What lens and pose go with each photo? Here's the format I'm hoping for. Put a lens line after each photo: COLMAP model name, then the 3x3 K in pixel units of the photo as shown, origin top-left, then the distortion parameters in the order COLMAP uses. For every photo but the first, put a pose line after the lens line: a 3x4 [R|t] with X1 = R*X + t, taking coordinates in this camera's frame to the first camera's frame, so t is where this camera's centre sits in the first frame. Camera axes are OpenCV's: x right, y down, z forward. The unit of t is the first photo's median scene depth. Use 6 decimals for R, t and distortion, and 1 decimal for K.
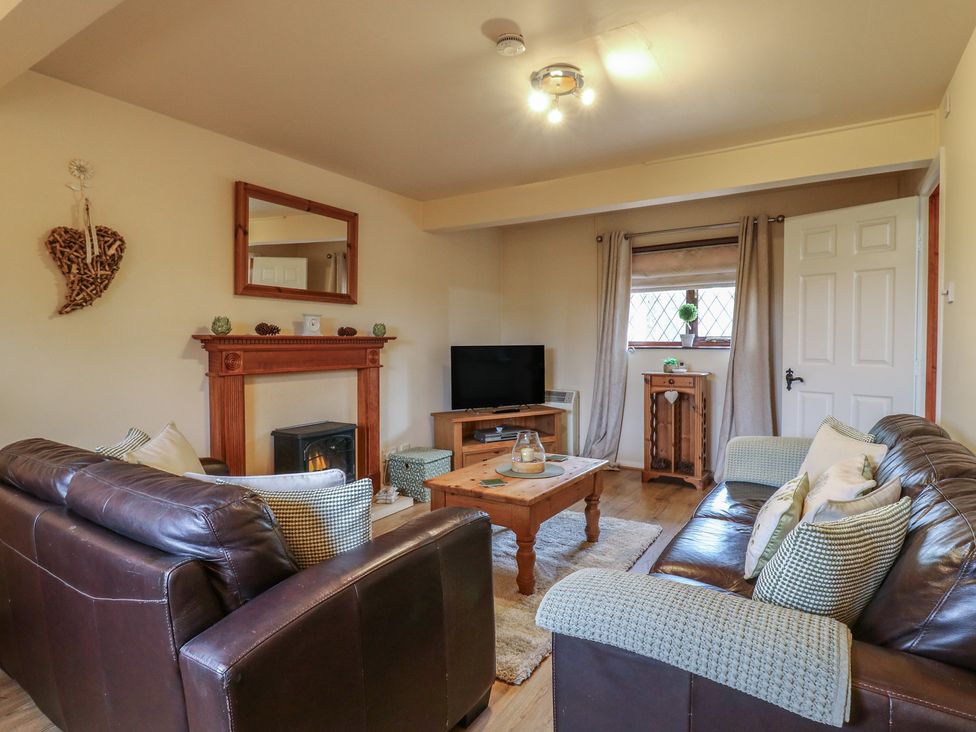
lens RADIAL K [[527.8, 0, 488.2], [0, 527.8, 365.8], [0, 0, 1]] dist [0.005661, 0.000208]
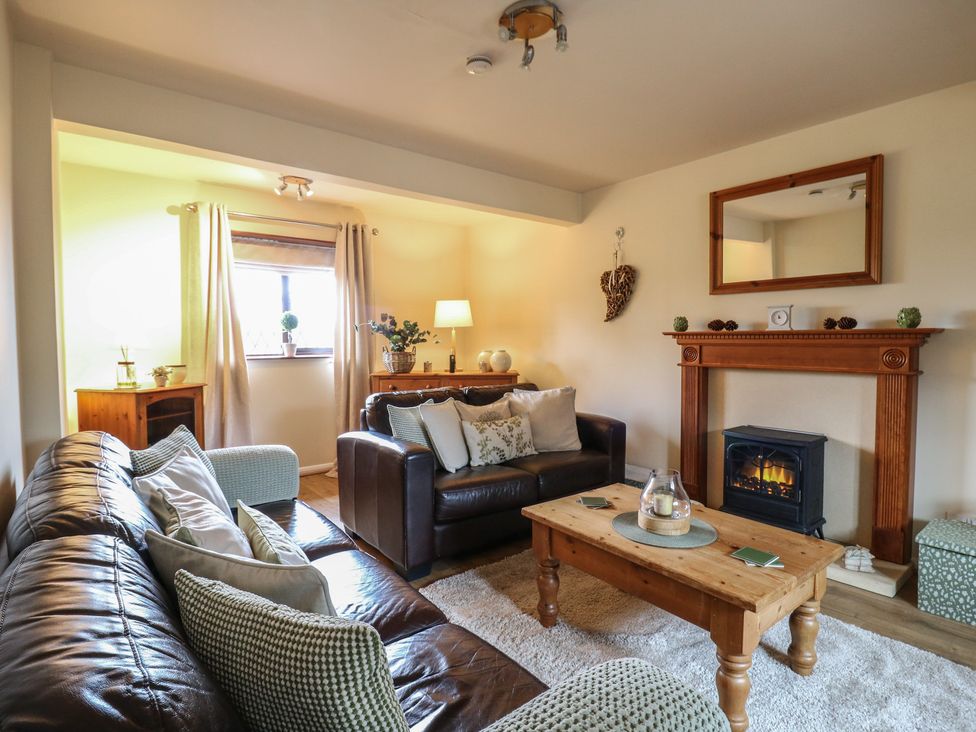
lens RADIAL K [[527.8, 0, 488.1], [0, 527.8, 361.2], [0, 0, 1]] dist [0.005661, 0.000208]
pose [[-0.315535, 0.045287, -0.947833, 0.689758], [-0.036215, 0.997558, 0.059719, -0.041692], [0.948223, 0.053169, -0.313125, 0.854094]]
